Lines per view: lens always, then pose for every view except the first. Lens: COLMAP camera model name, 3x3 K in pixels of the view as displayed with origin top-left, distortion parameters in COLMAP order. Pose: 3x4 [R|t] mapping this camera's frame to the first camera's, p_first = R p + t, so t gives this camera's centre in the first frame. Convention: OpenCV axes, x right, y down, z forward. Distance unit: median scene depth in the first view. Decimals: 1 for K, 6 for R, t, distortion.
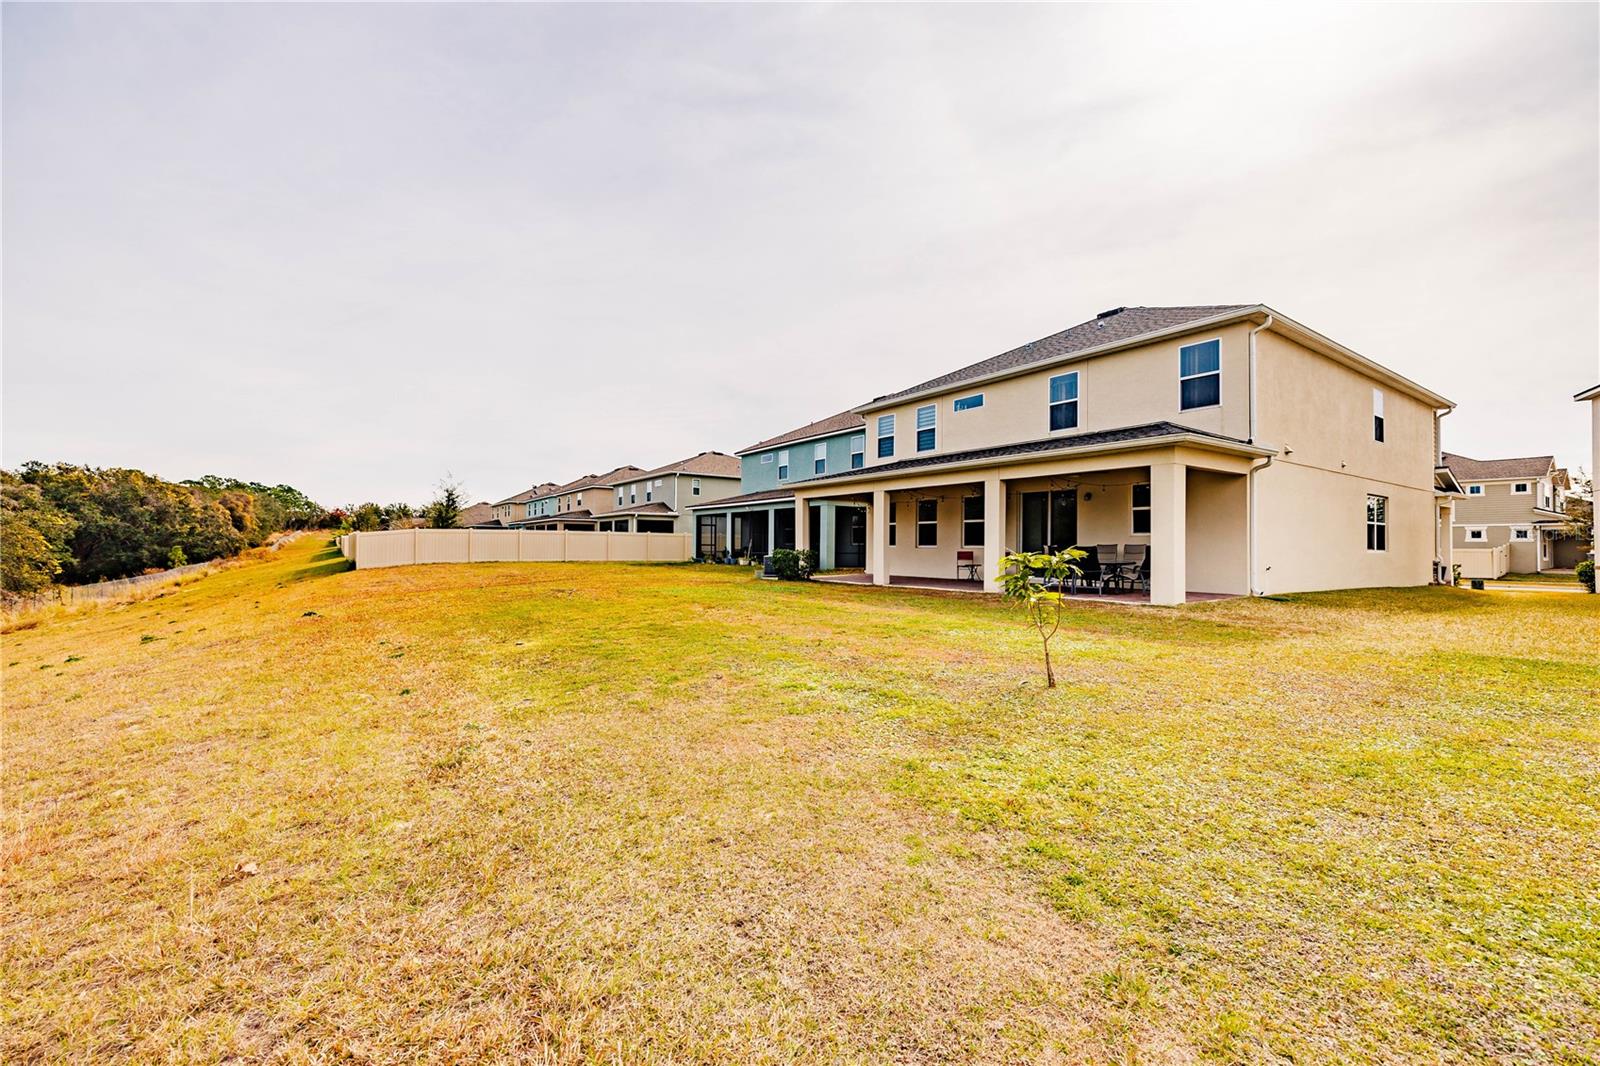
lens RADIAL K [[667.3, 0, 801.2], [0, 667.3, 545.1], [0, 0, 1]] dist [0.001321, 0.000073]
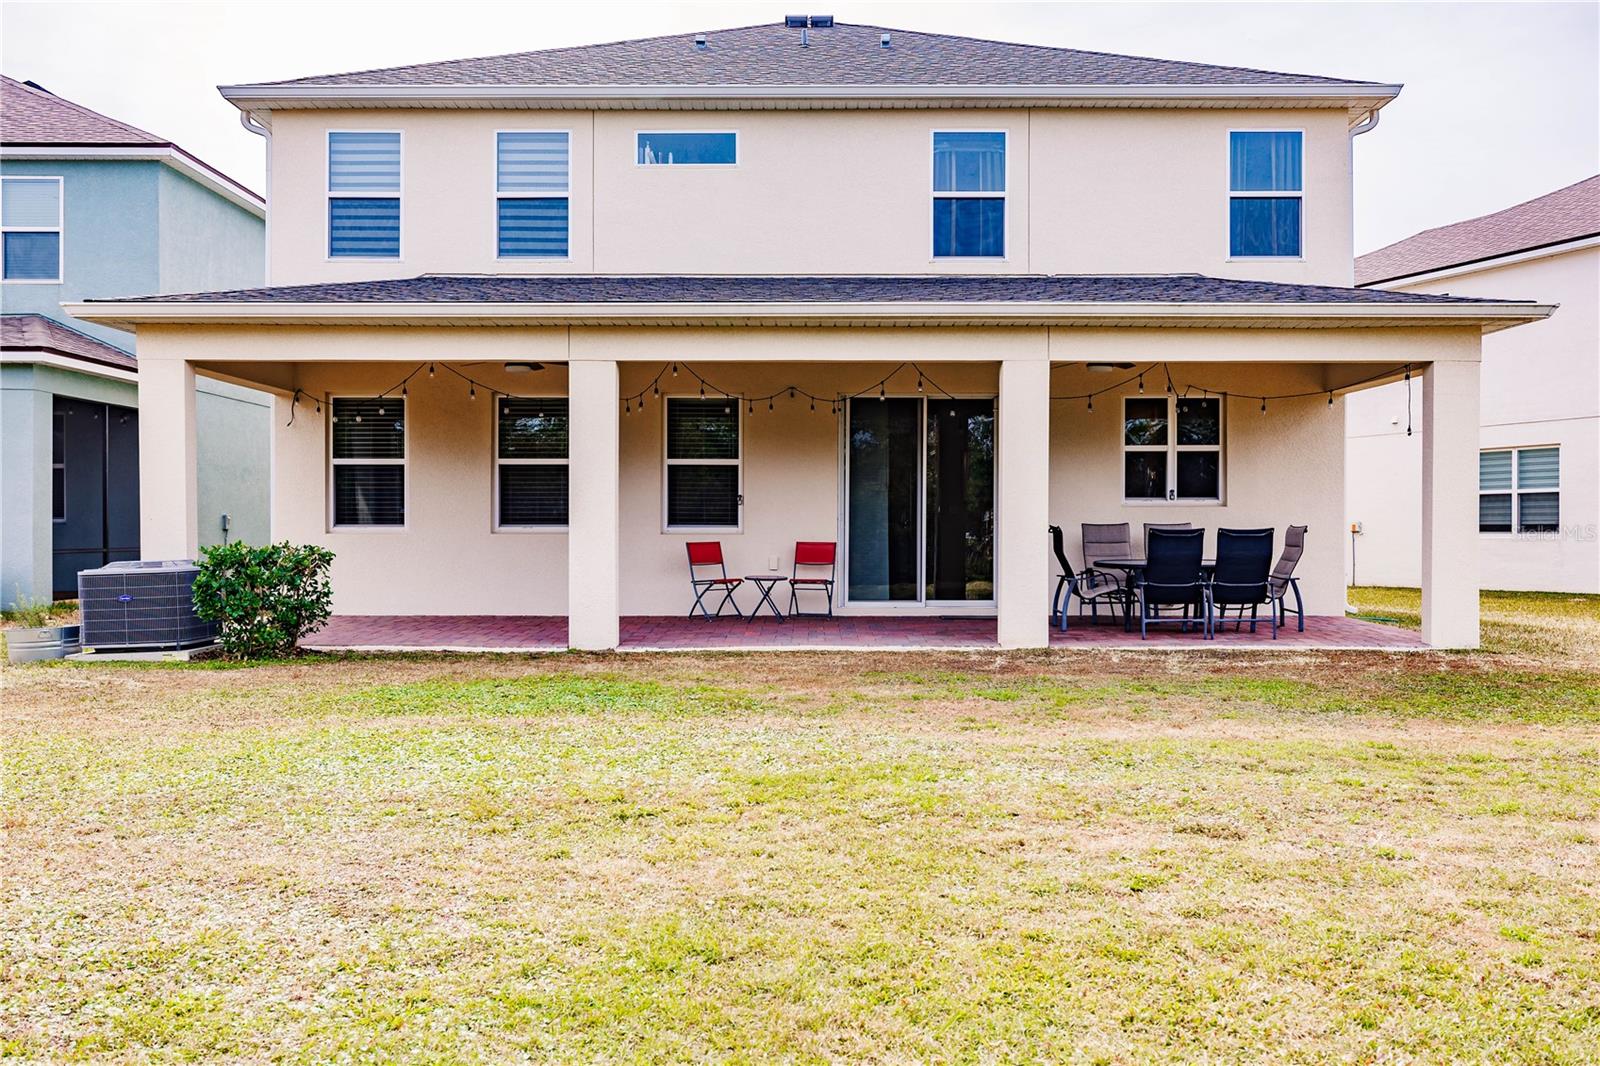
lens RADIAL K [[1370.1, 0, 800.0], [0, 1370.1, 533.0], [0, 0, 1]] dist [0.006986, 0.001100]
pose [[0.576992, -0.006531, 0.816723, -0.337788], [0.001093, 0.999973, 0.007224, -0.001132], [-0.816749, -0.003276, 0.576984, 0.489882]]
